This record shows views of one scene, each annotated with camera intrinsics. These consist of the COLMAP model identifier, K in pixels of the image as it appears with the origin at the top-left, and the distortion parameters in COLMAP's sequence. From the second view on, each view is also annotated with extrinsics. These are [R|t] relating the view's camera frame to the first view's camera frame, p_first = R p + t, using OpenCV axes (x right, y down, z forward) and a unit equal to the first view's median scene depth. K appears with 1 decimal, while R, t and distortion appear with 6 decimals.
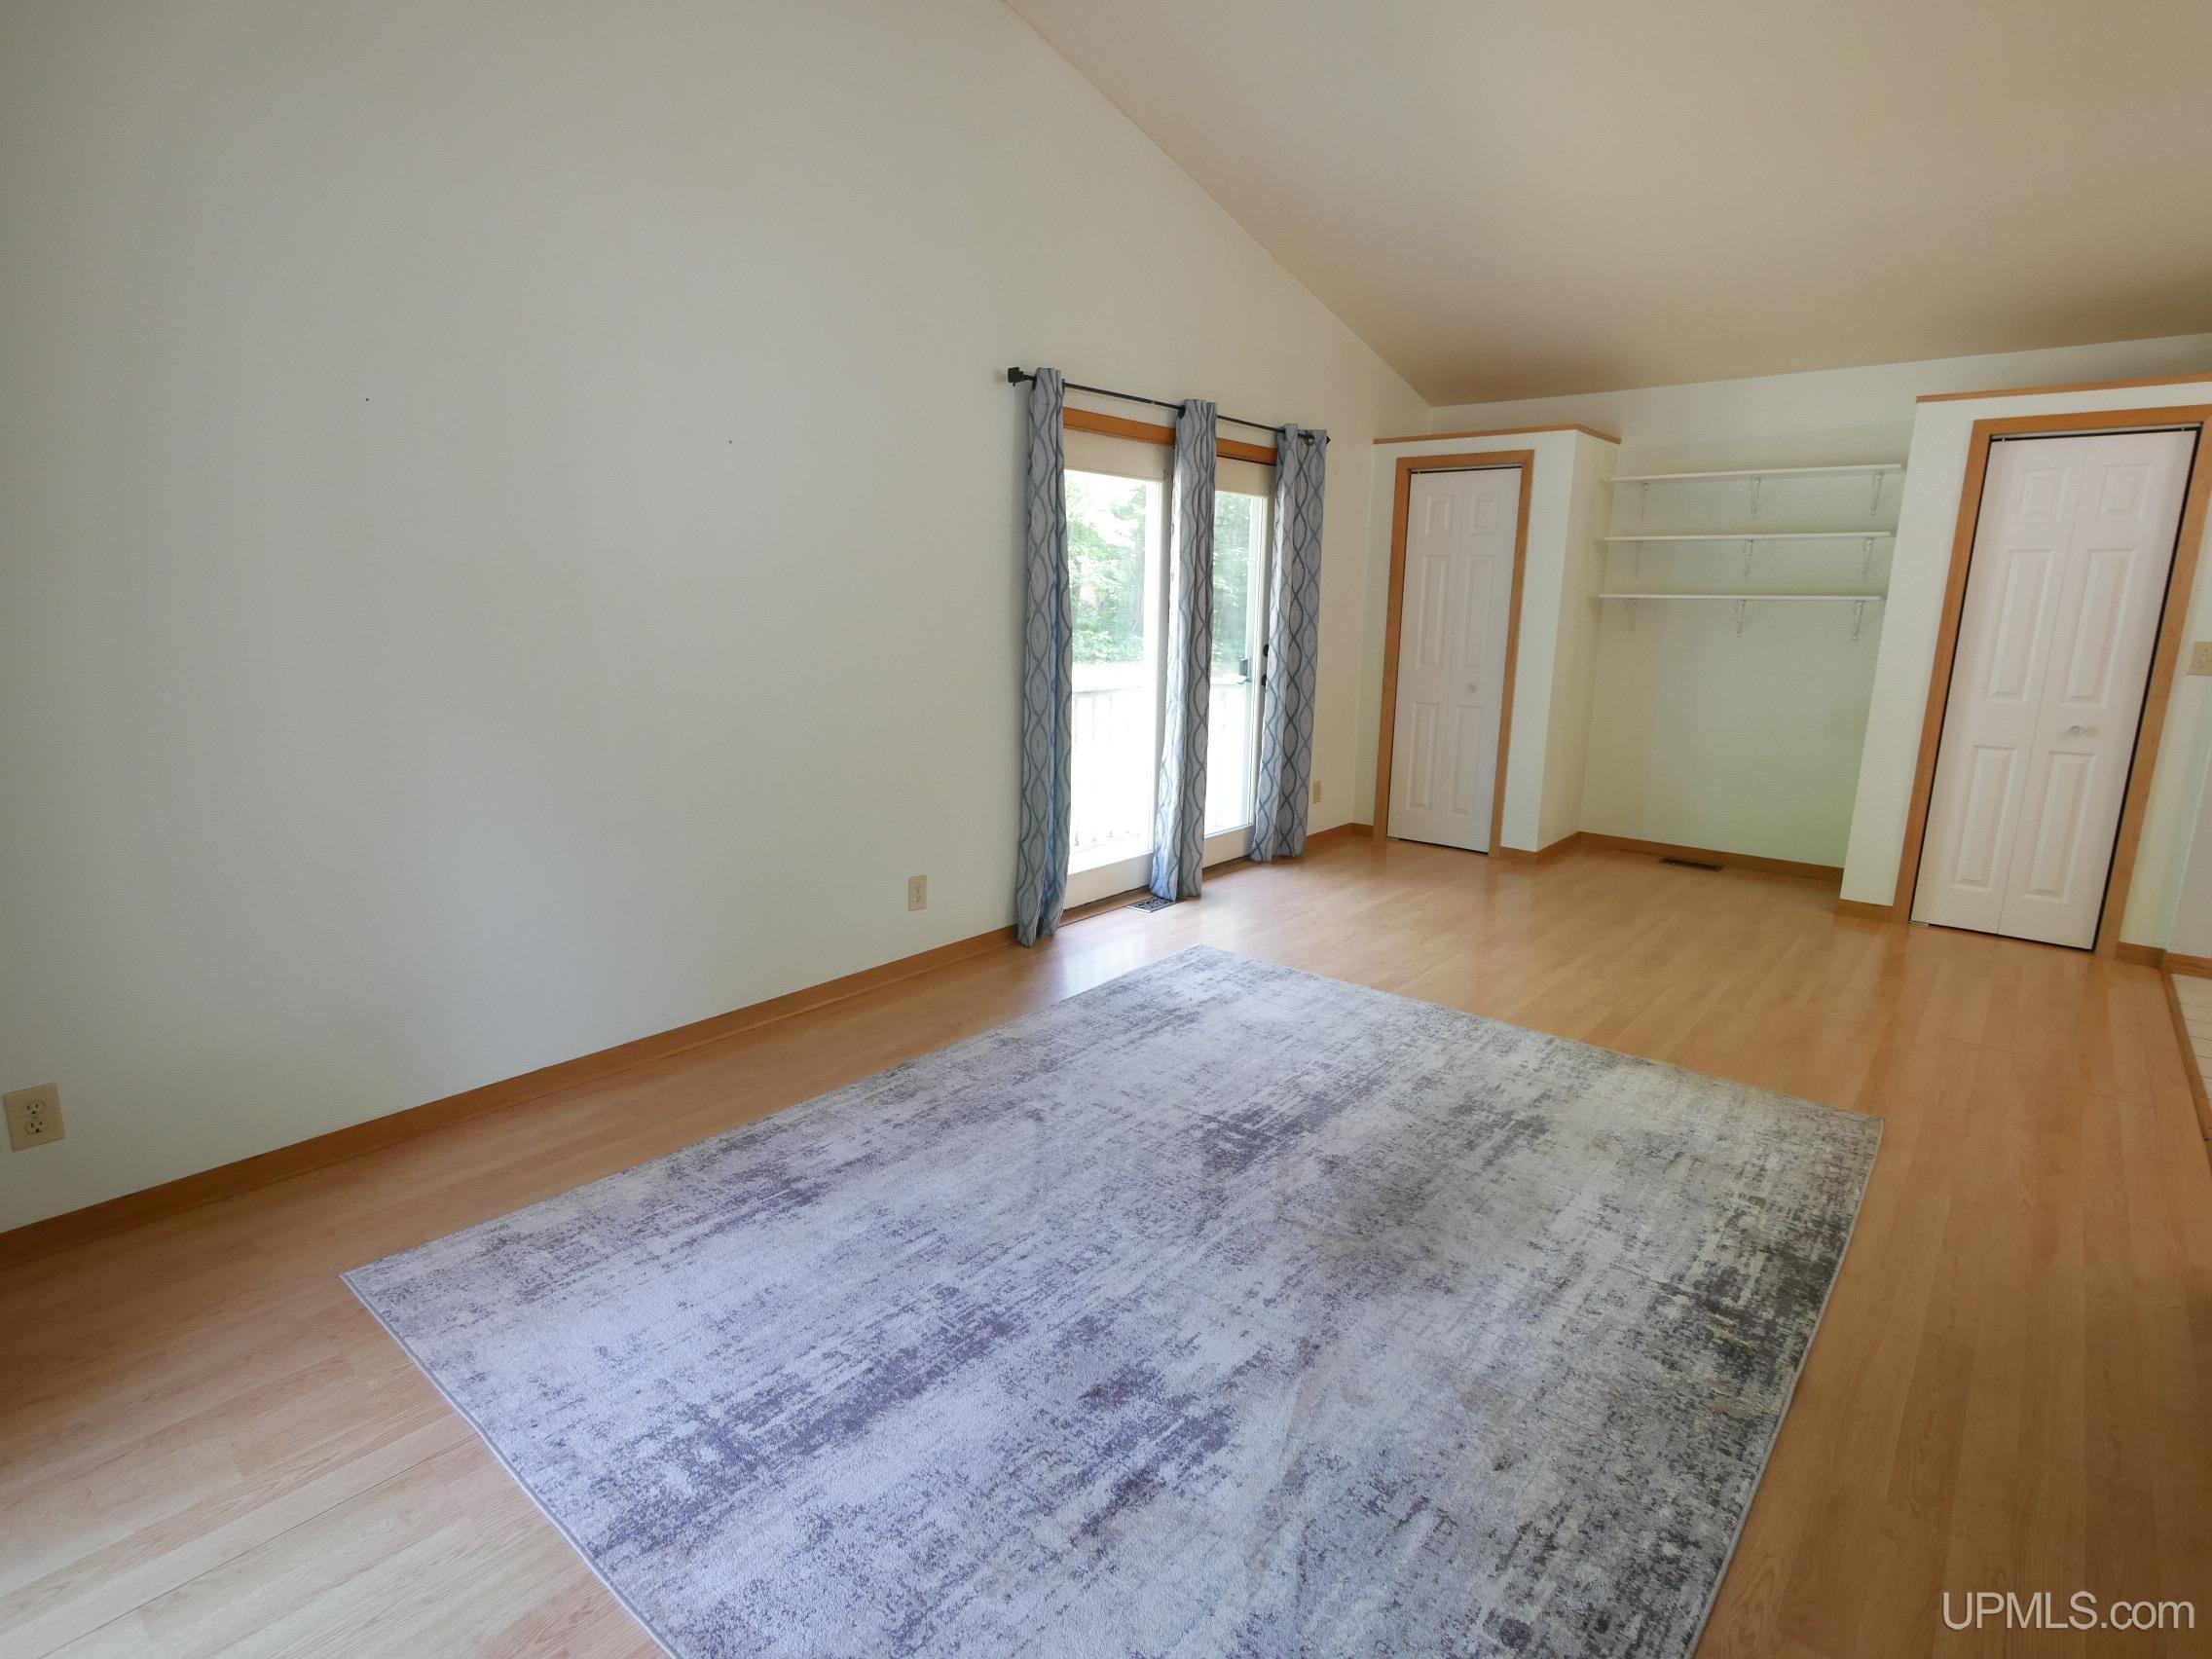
lens RADIAL K [[1093.1, 0, 1101.1], [0, 1093.1, 824.3], [0, 0, 1]] dist [0.001130, -0.001611]
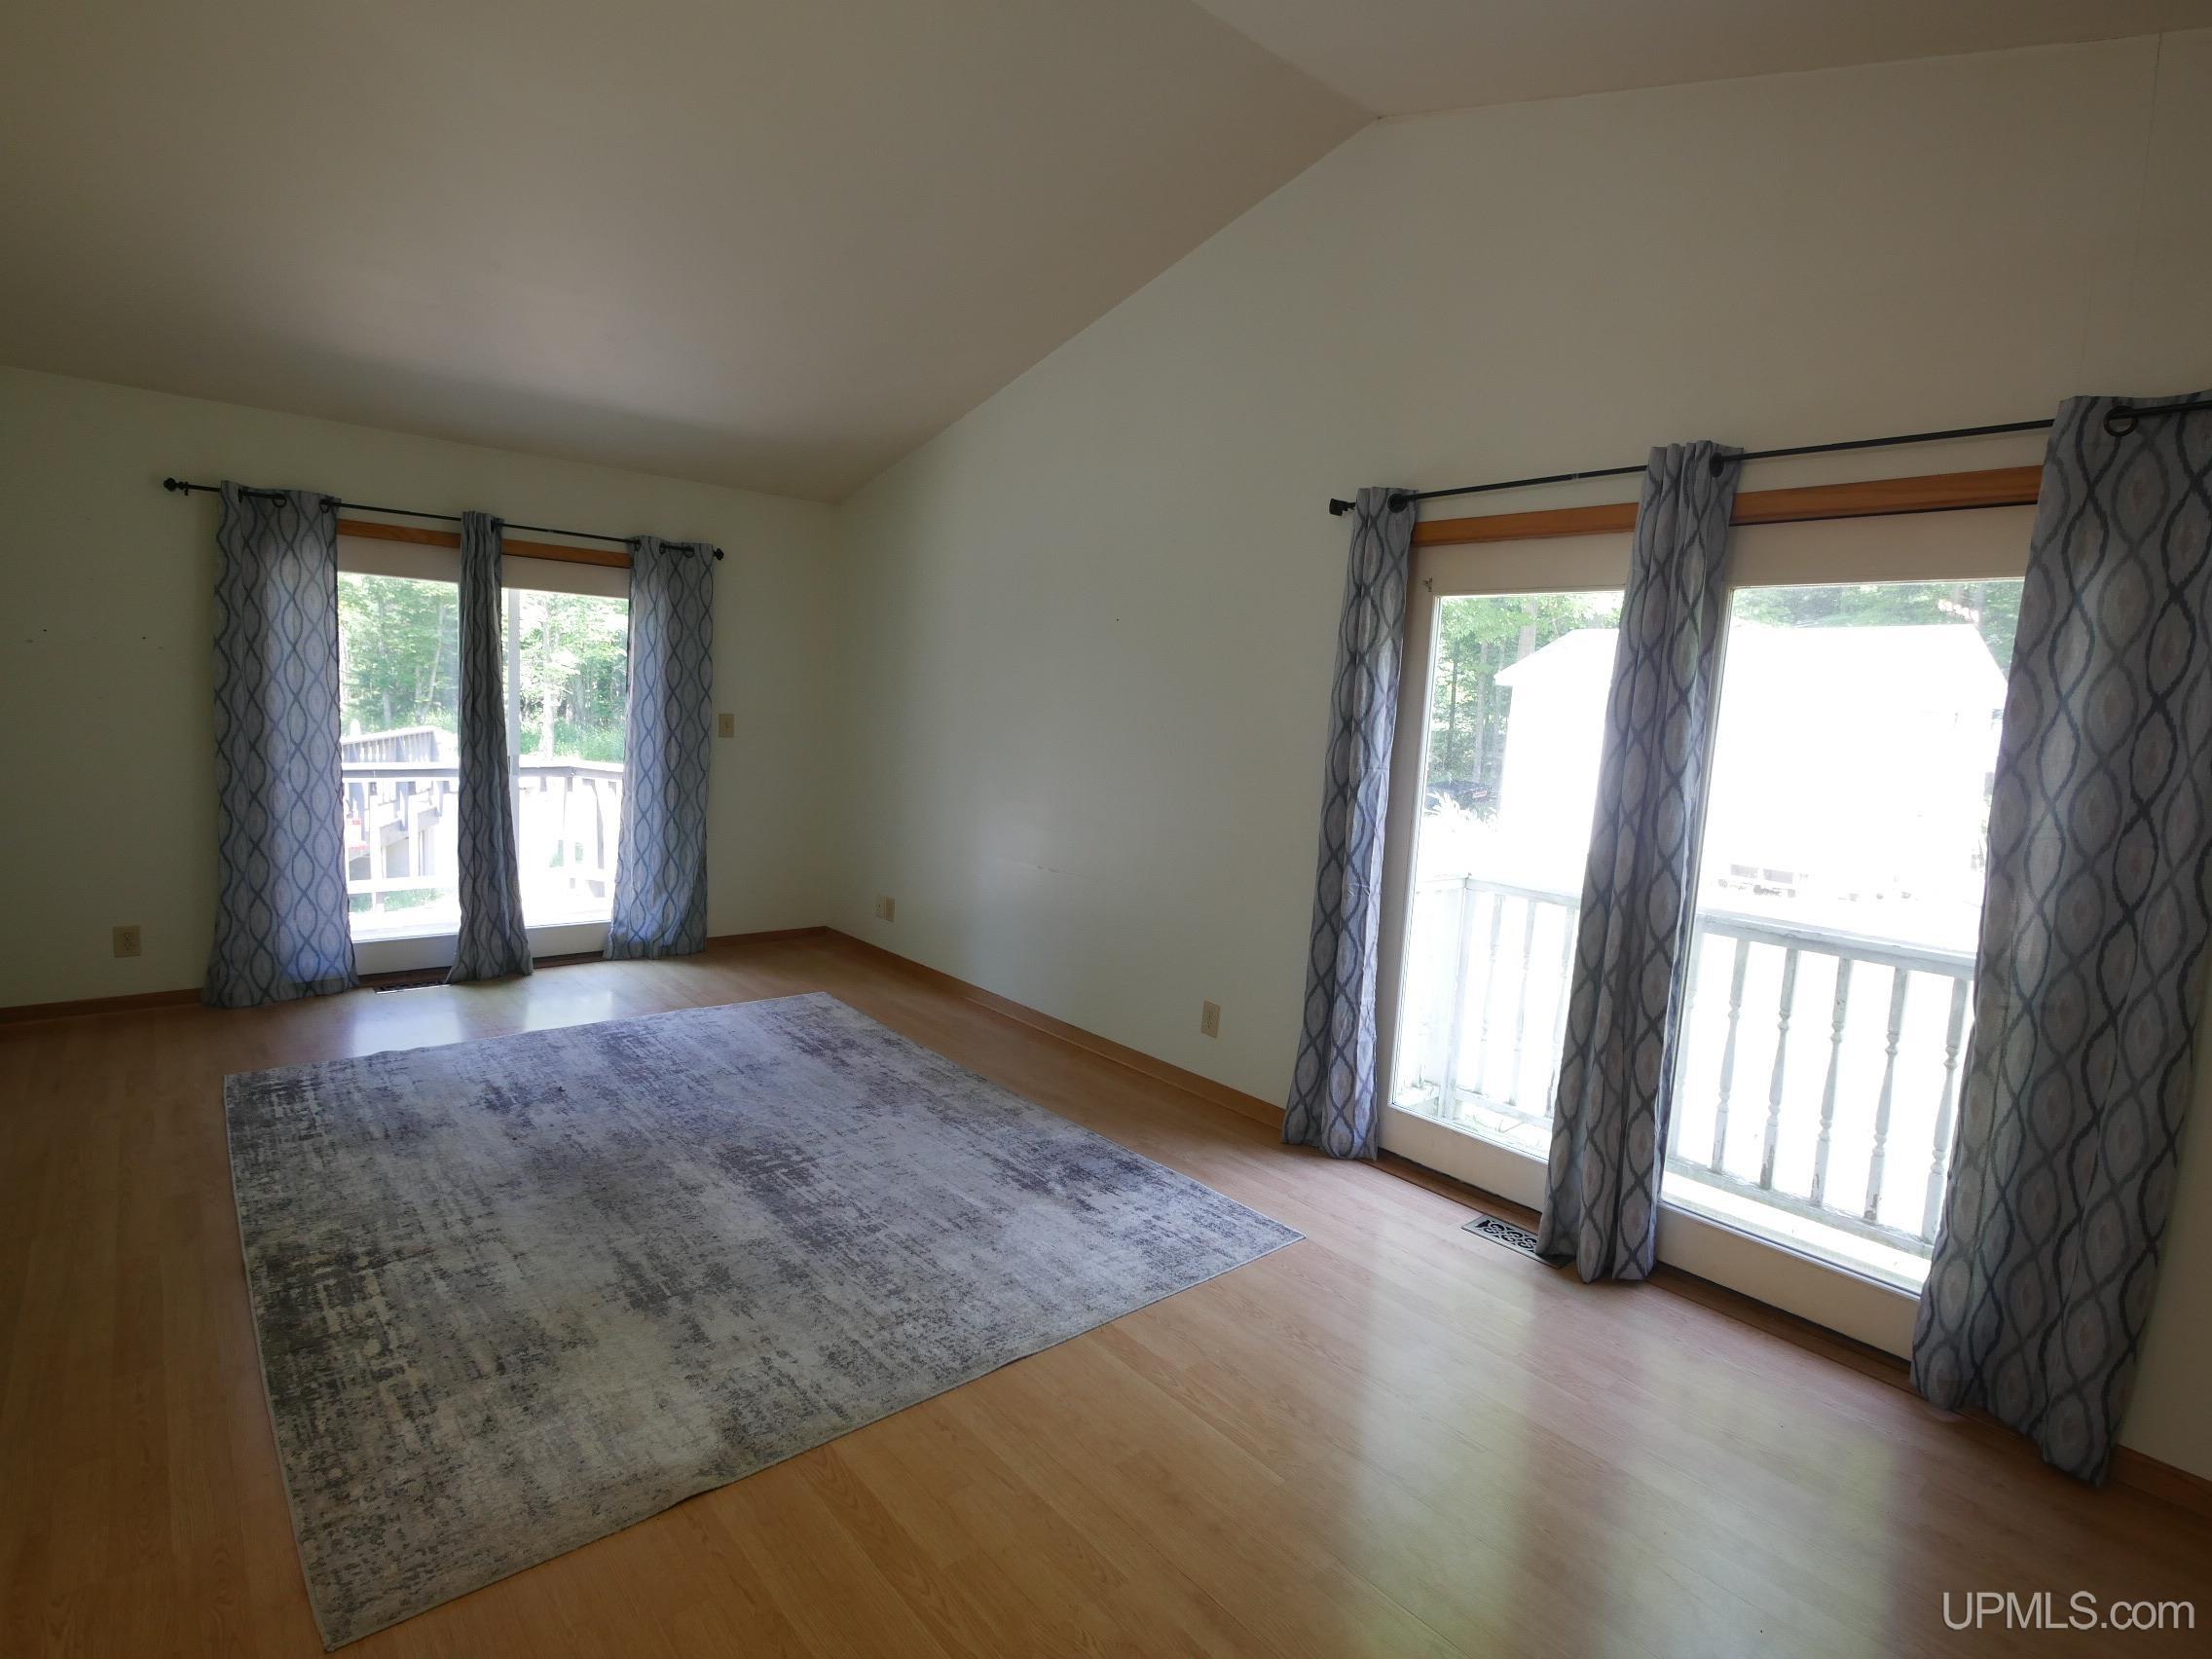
lens RADIAL K [[1093.1, 0, 1101.1], [0, 1093.1, 824.3], [0, 0, 1]] dist [0.001130, -0.001611]
pose [[-0.132979, 0.092080, -0.986832, 1.223639], [-0.262041, 0.956979, 0.124606, -0.310407], [0.955851, 0.275160, -0.103129, 1.377959]]
